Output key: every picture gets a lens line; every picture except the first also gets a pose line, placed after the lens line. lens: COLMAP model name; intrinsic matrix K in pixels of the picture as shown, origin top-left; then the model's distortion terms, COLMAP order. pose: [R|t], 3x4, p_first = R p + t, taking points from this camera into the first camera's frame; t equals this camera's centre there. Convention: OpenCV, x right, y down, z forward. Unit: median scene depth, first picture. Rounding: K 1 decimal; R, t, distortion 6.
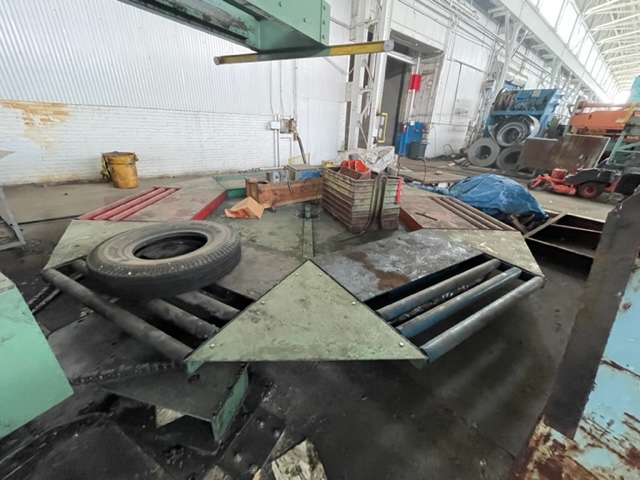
lens RADIAL K [[259.6, 0, 320.0], [0, 259.6, 240.0], [0, 0, 1]] dist [-0.004331, 0.000730]
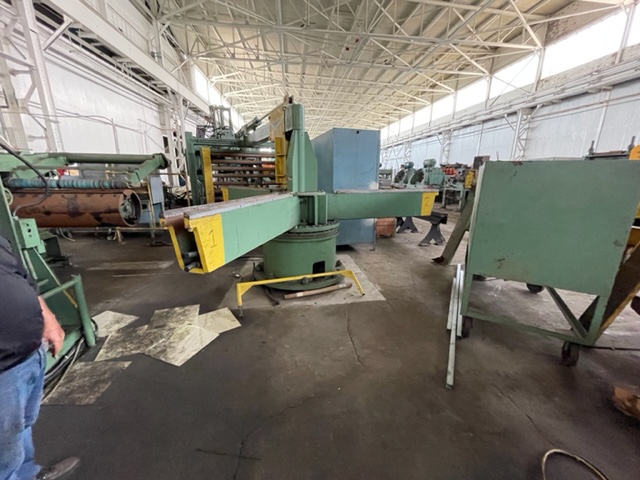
lens RADIAL K [[259.6, 0, 320.0], [0, 259.6, 240.0], [0, 0, 1]] dist [-0.004331, 0.000730]
pose [[0.570318, -0.202075, 0.796180, -0.938911], [0.295762, 0.954776, 0.030468, 0.325932], [-0.766330, 0.218103, 0.604292, -0.985404]]
